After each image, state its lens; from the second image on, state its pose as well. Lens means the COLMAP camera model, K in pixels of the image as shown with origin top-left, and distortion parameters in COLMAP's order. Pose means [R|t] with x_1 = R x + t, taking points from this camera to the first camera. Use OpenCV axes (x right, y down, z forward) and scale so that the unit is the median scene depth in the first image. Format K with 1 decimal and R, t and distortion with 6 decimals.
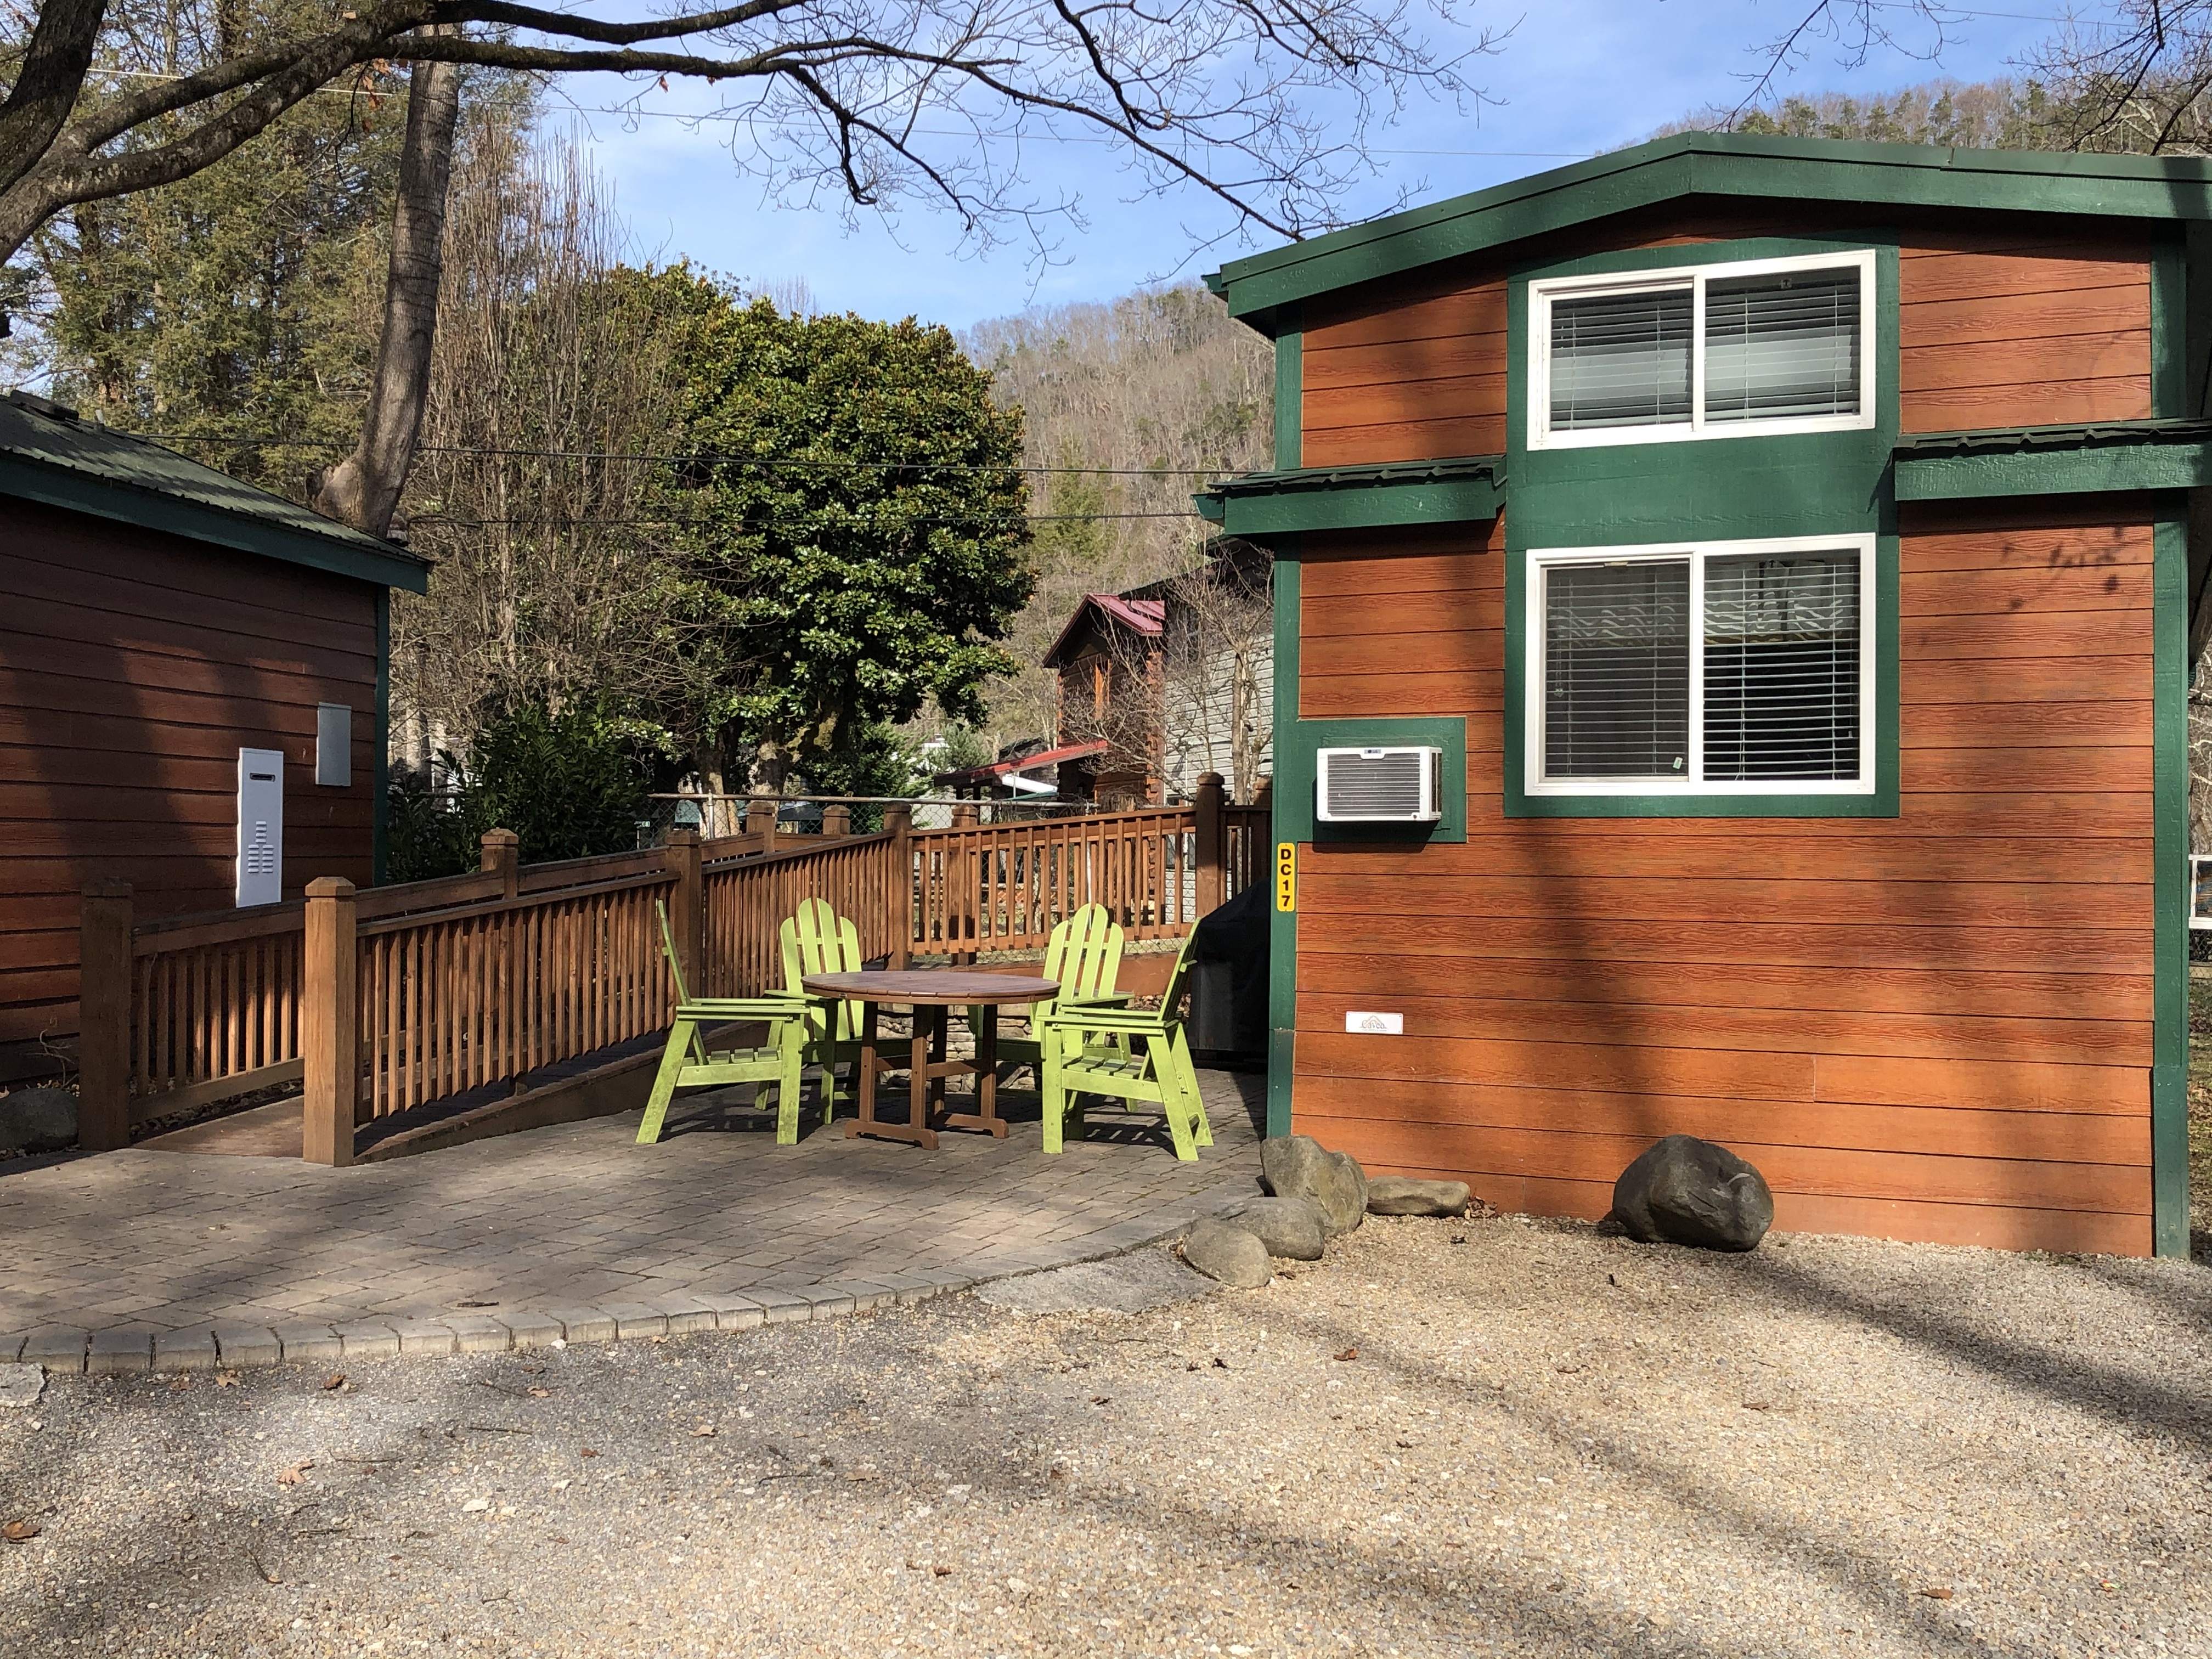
lens RADIAL K [[2367.1, 0, 1103.6], [0, 2367.1, 845.2], [0, 0, 1]] dist [0.022619, 0.000000]
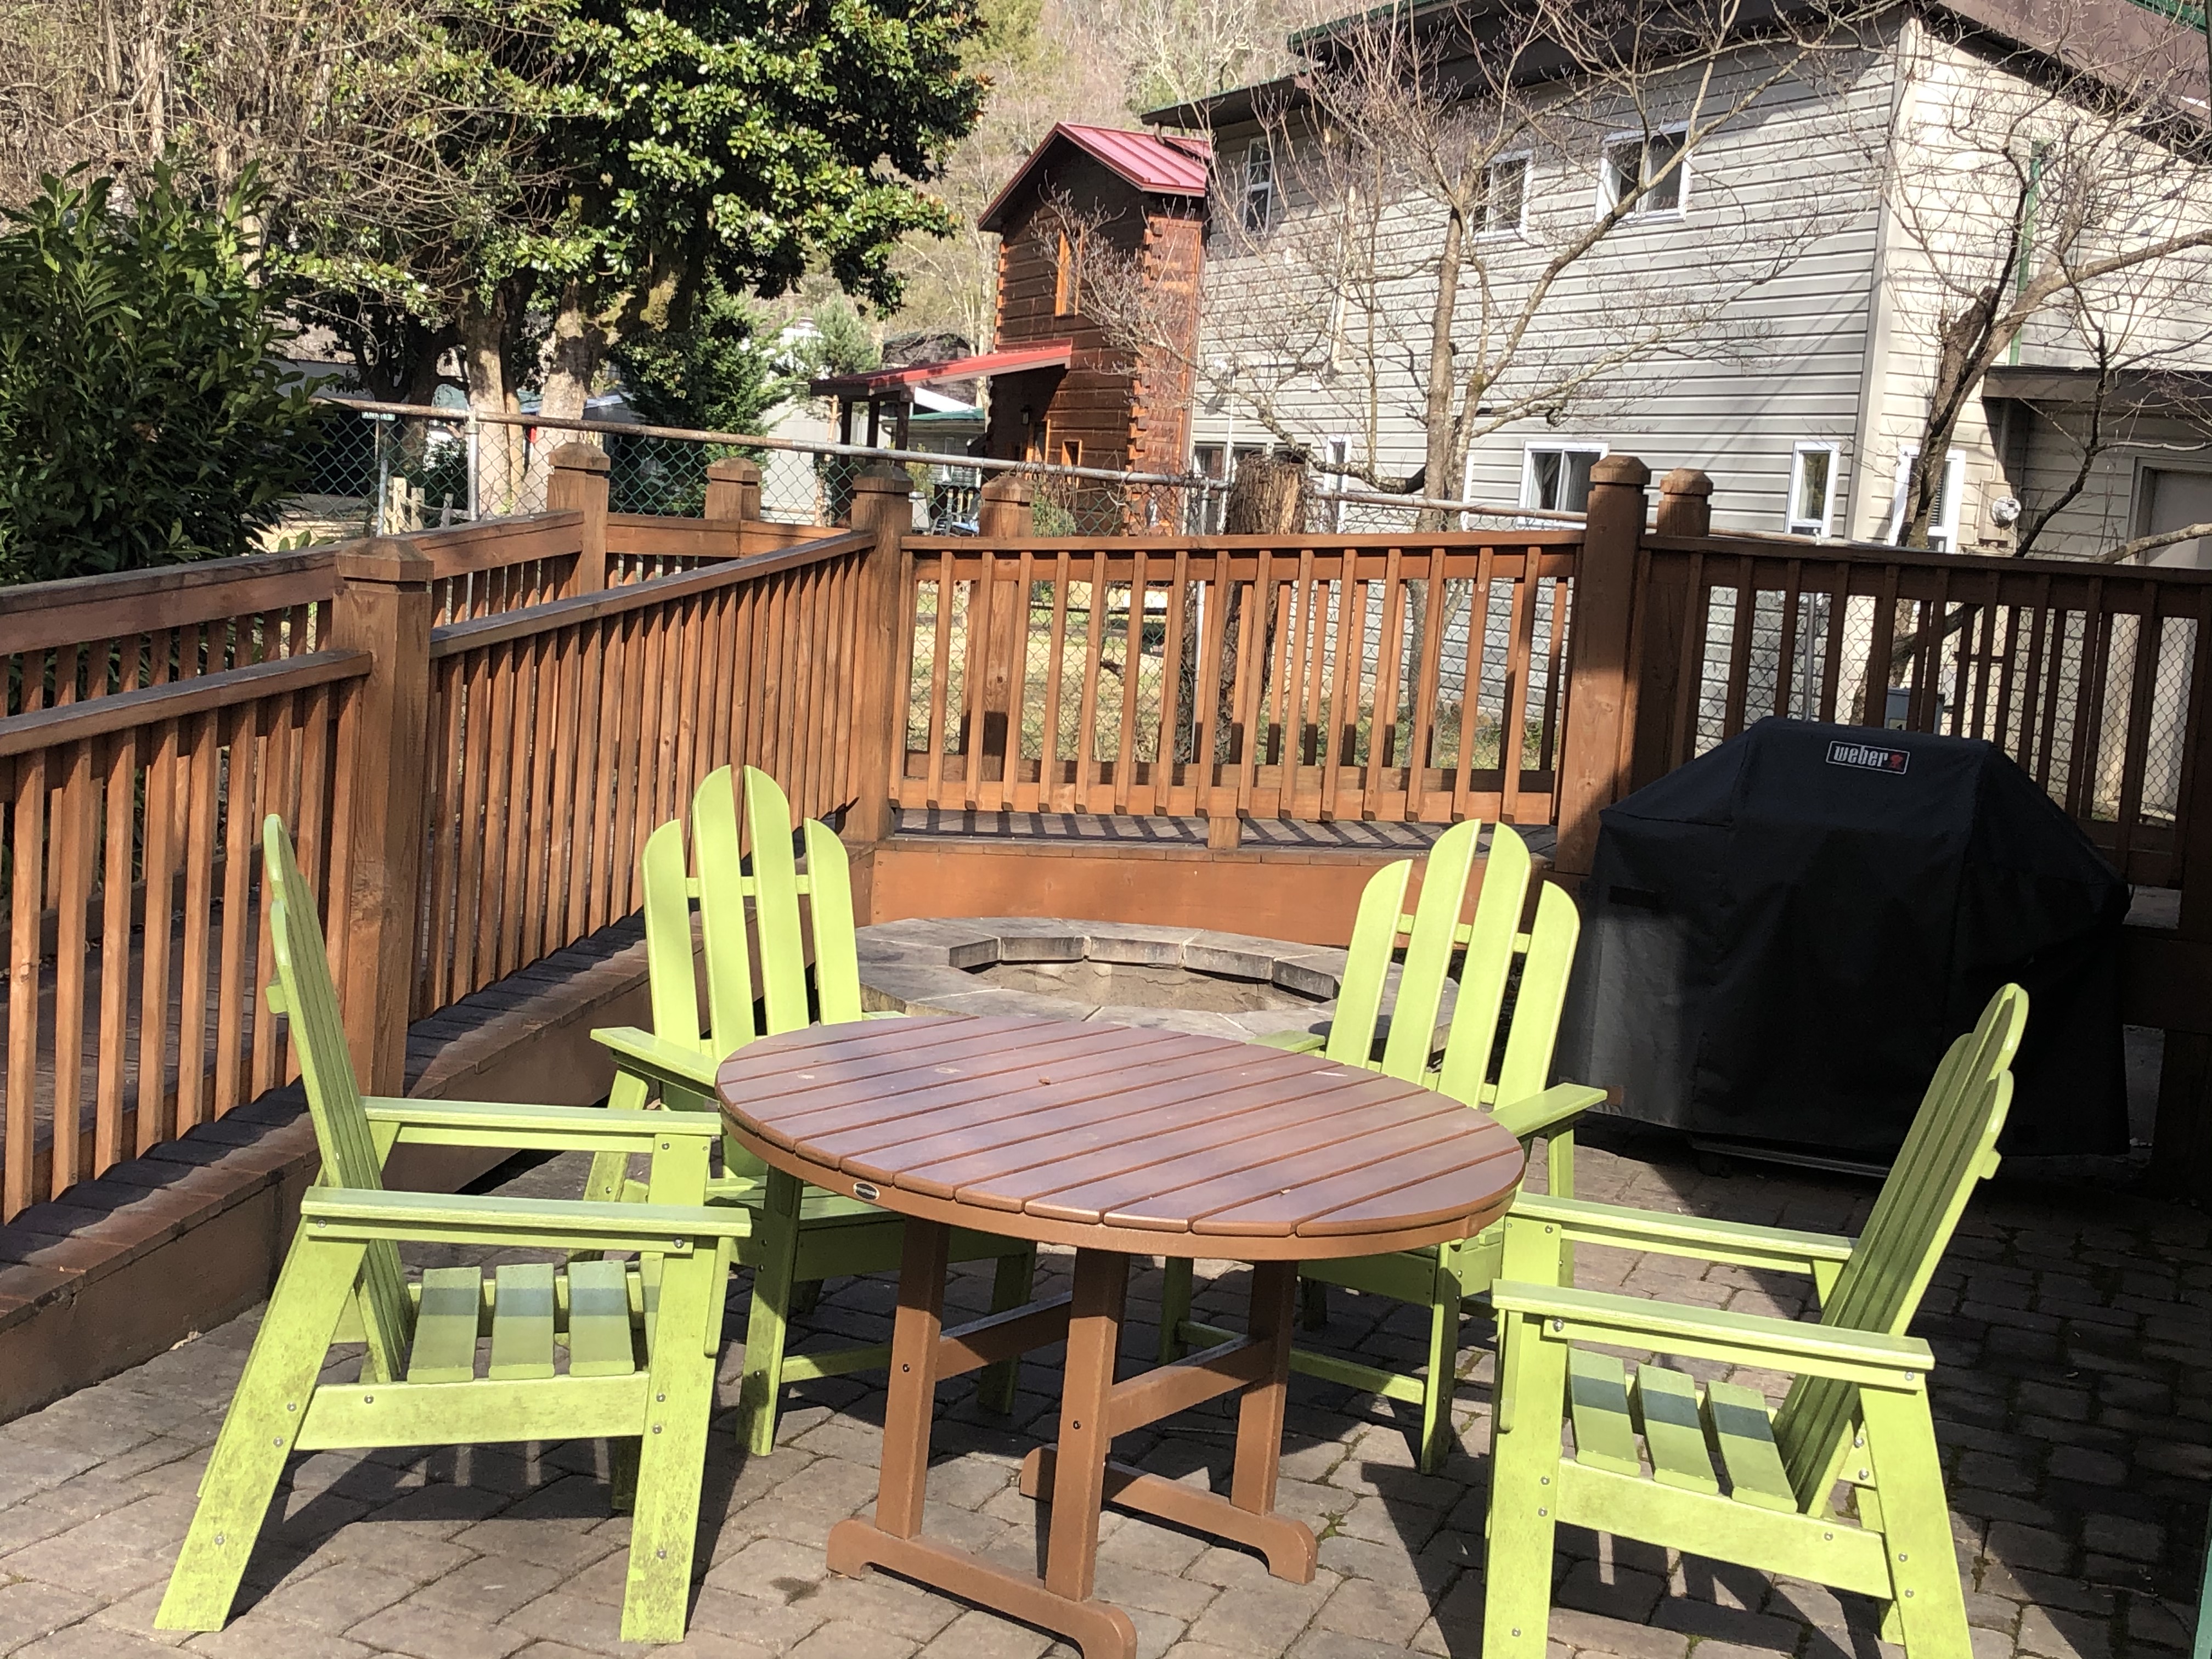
lens RADIAL K [[2885.0, 0, 1055.0], [0, 2885.0, 873.5], [0, 0, 1]] dist [0.040254, 0.000000]
pose [[0.997162, 0.064836, 0.038276, -0.027824], [-0.069481, 0.988259, 0.136079, -0.007554], [-0.029004, -0.138352, 0.989958, 0.173675]]
